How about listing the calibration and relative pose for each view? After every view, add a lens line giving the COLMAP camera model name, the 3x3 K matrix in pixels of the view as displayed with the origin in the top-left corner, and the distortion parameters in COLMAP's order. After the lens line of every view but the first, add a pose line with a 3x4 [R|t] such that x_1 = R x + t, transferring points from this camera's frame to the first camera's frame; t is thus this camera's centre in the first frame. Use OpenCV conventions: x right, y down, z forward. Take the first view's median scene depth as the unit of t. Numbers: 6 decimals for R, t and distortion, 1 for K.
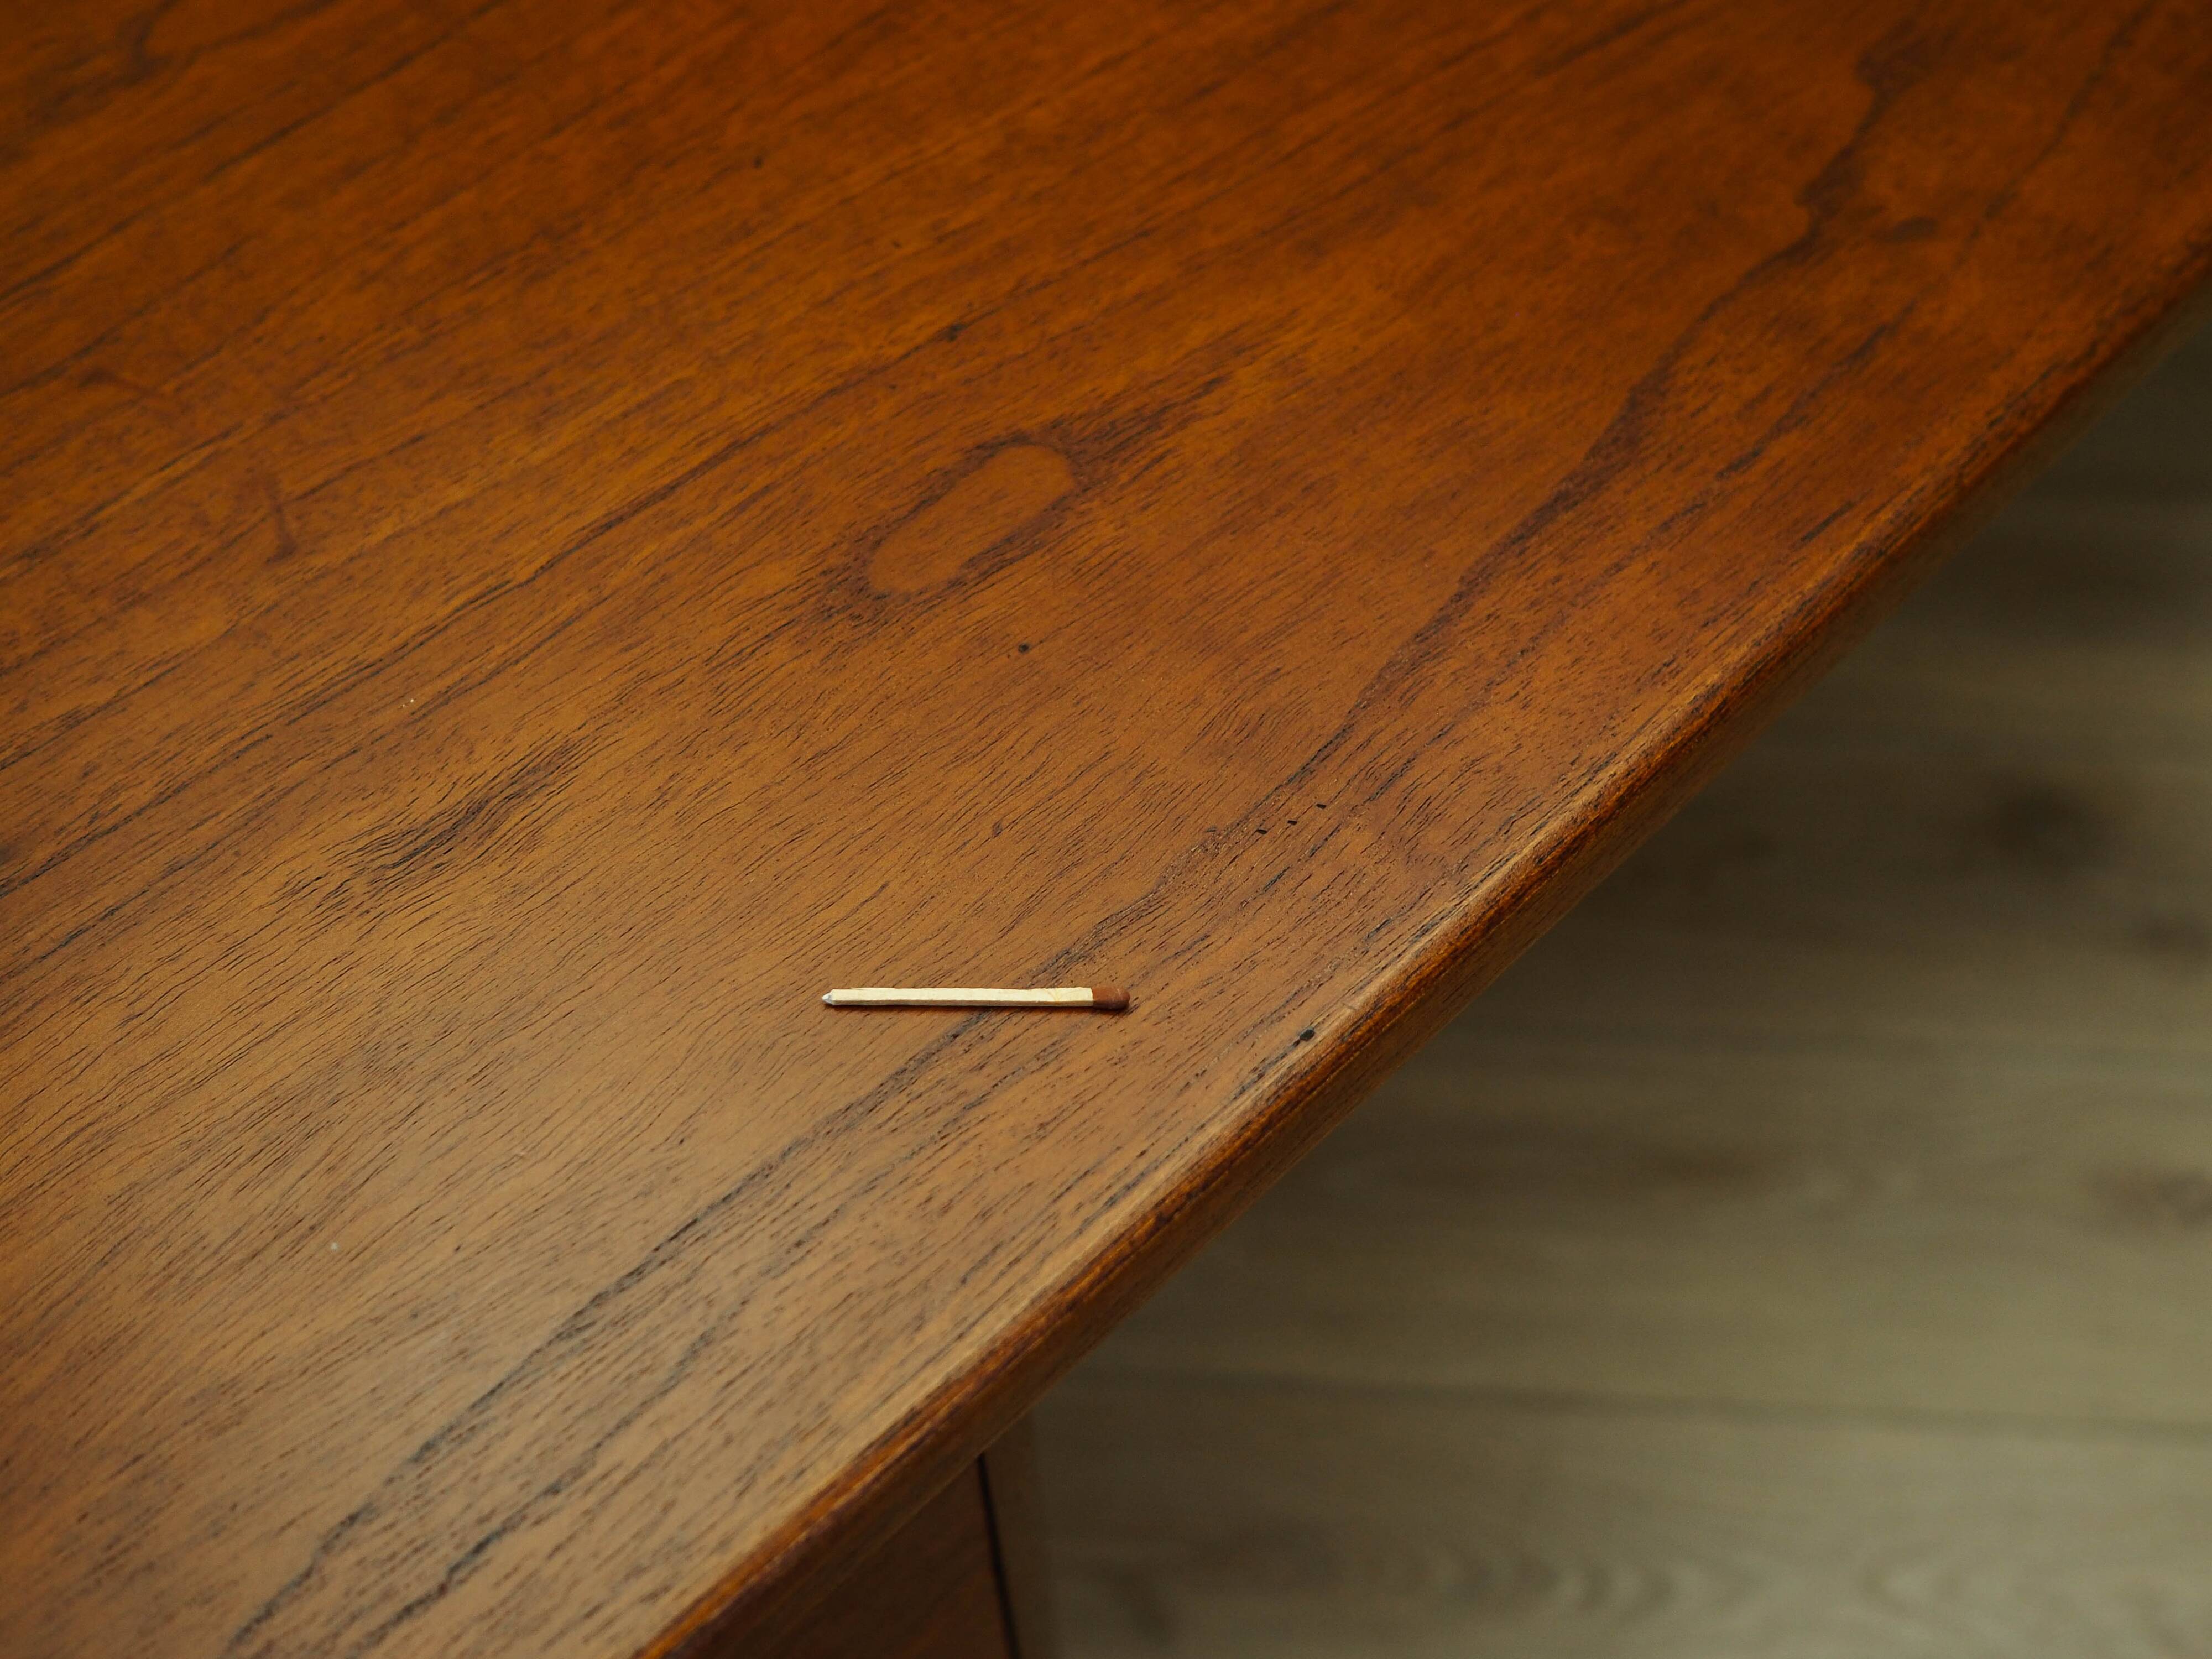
lens RADIAL K [[2615.0, 0, 1129.9], [0, 2615.0, 842.1], [0, 0, 1]] dist [-0.034672, 0.029181]
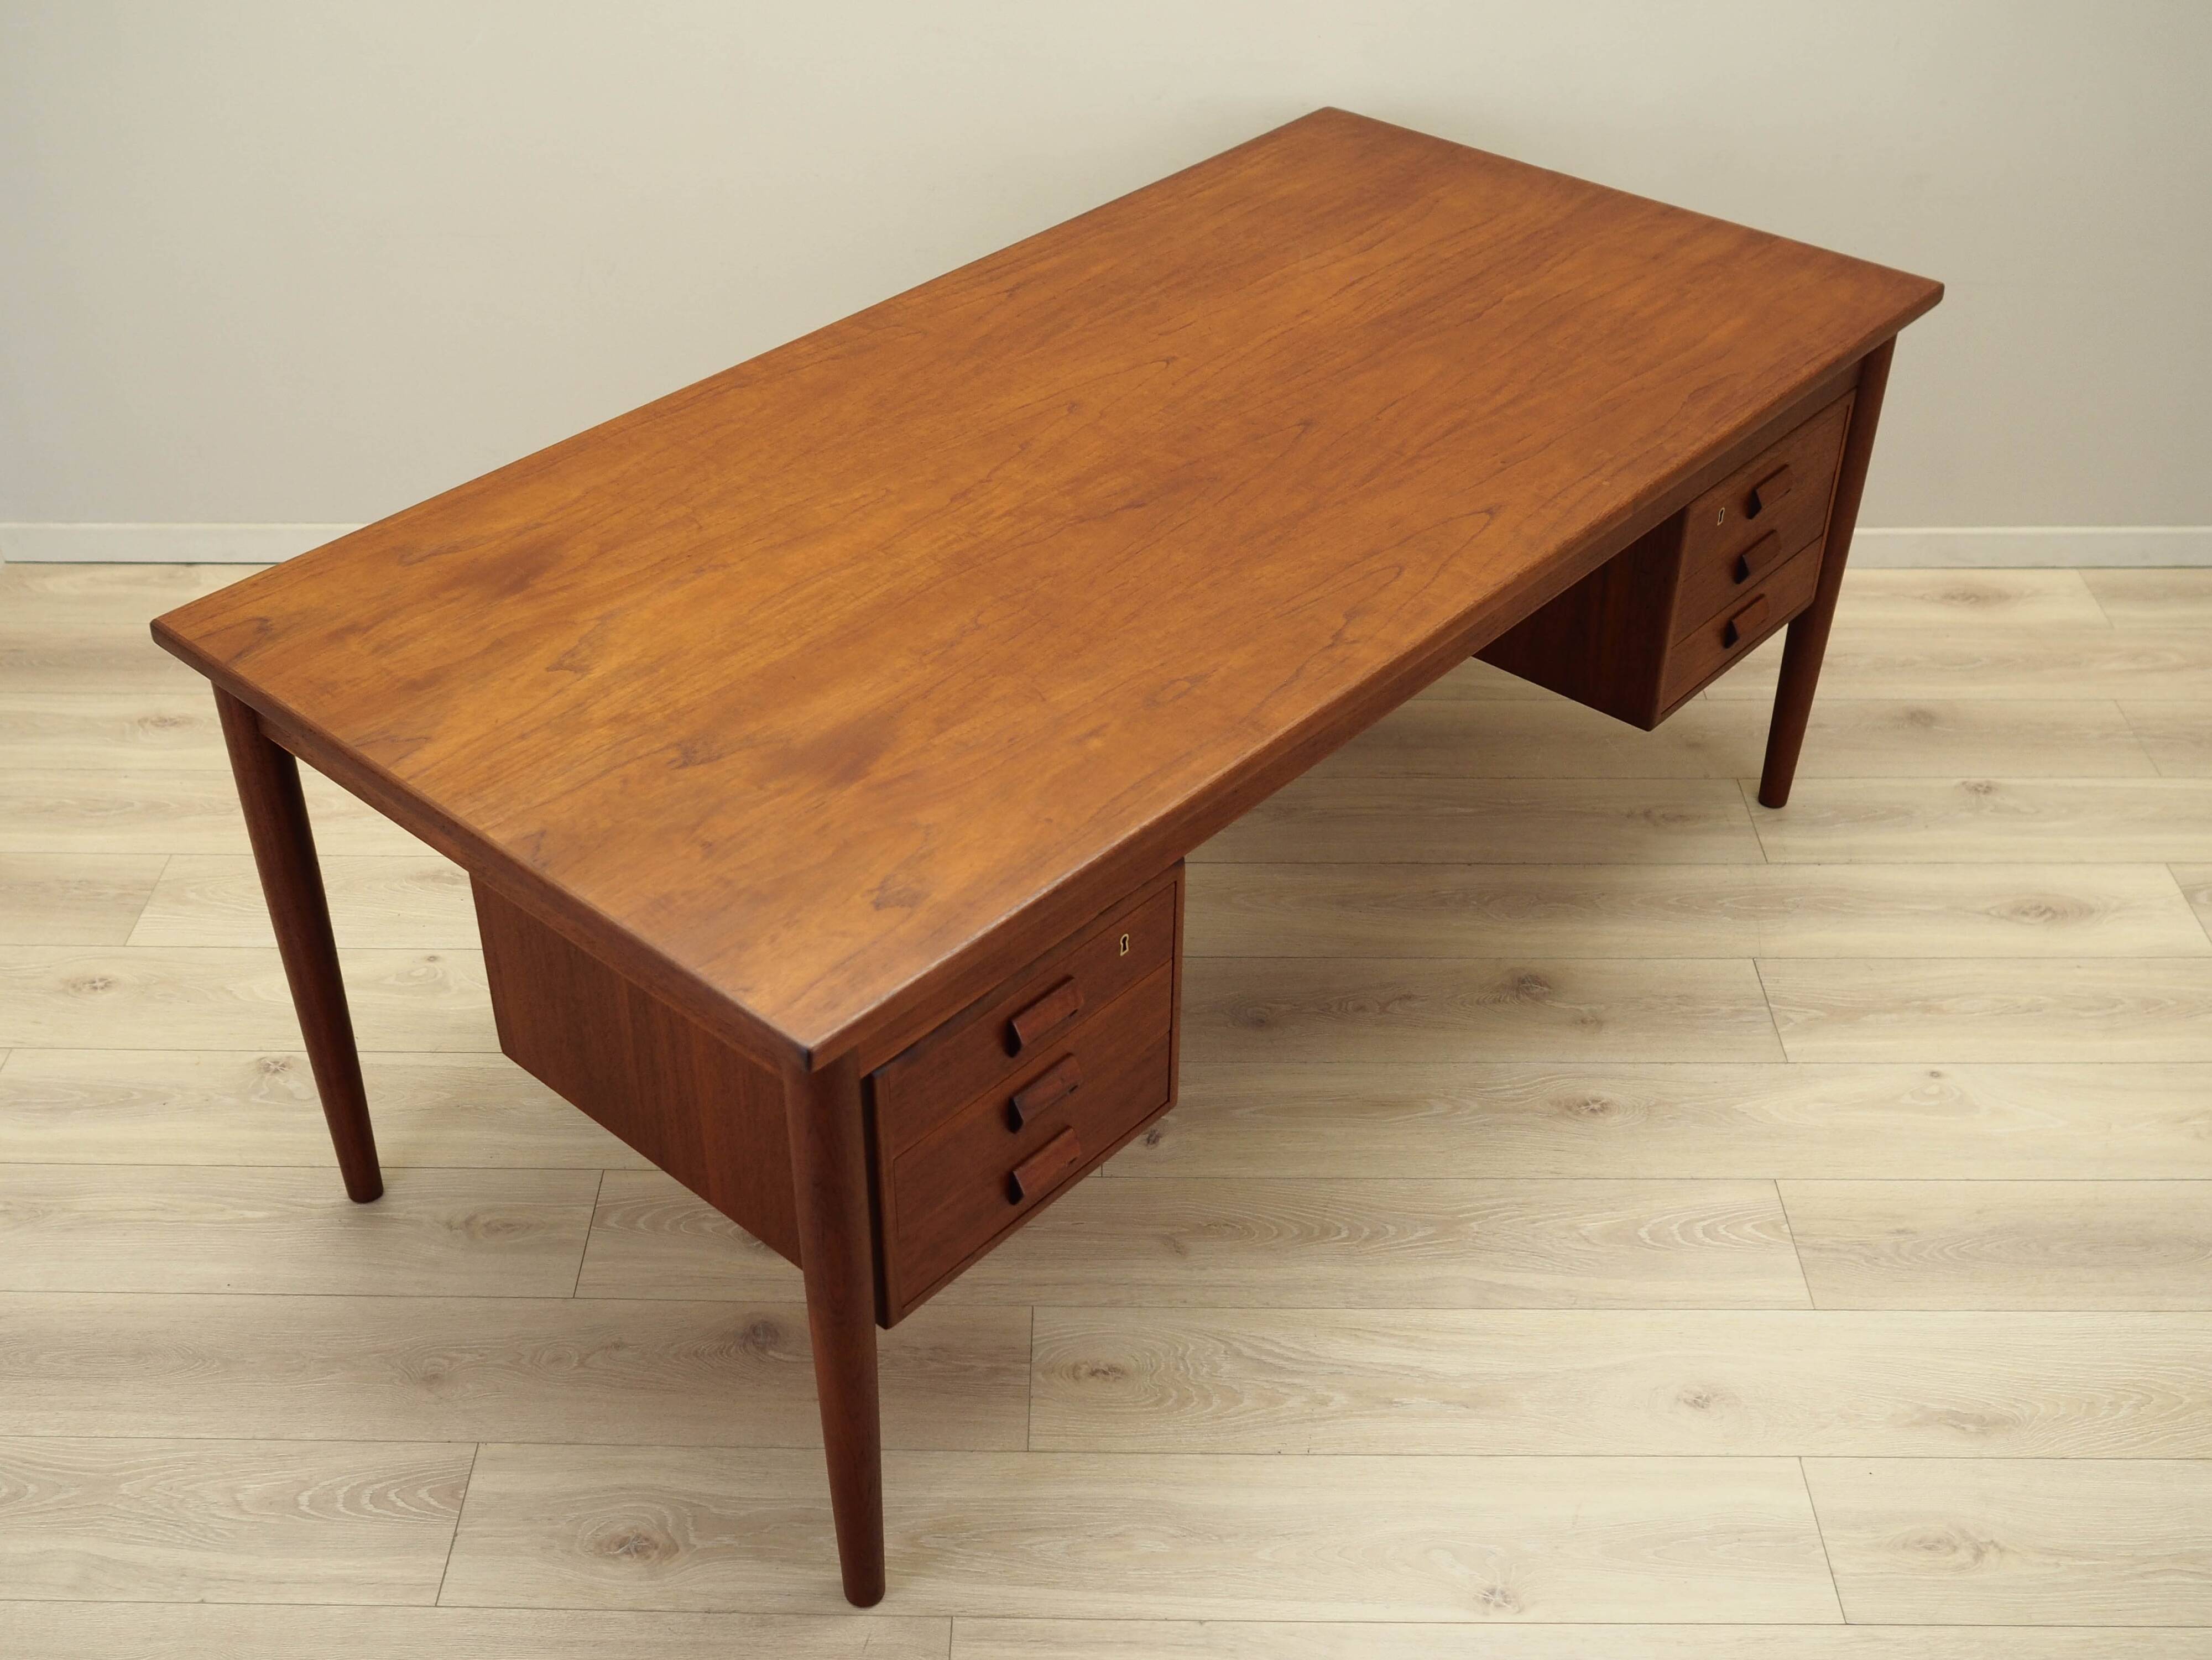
lens RADIAL K [[2121.9, 0, 1054.6], [0, 2121.9, 826.7], [0, 0, 1]] dist [-0.020748, -0.002627]
pose [[0.999085, -0.034877, 0.024750, -0.375515], [0.040574, 0.955936, -0.290757, 1.245024], [-0.013519, 0.291496, 0.956477, -2.731229]]
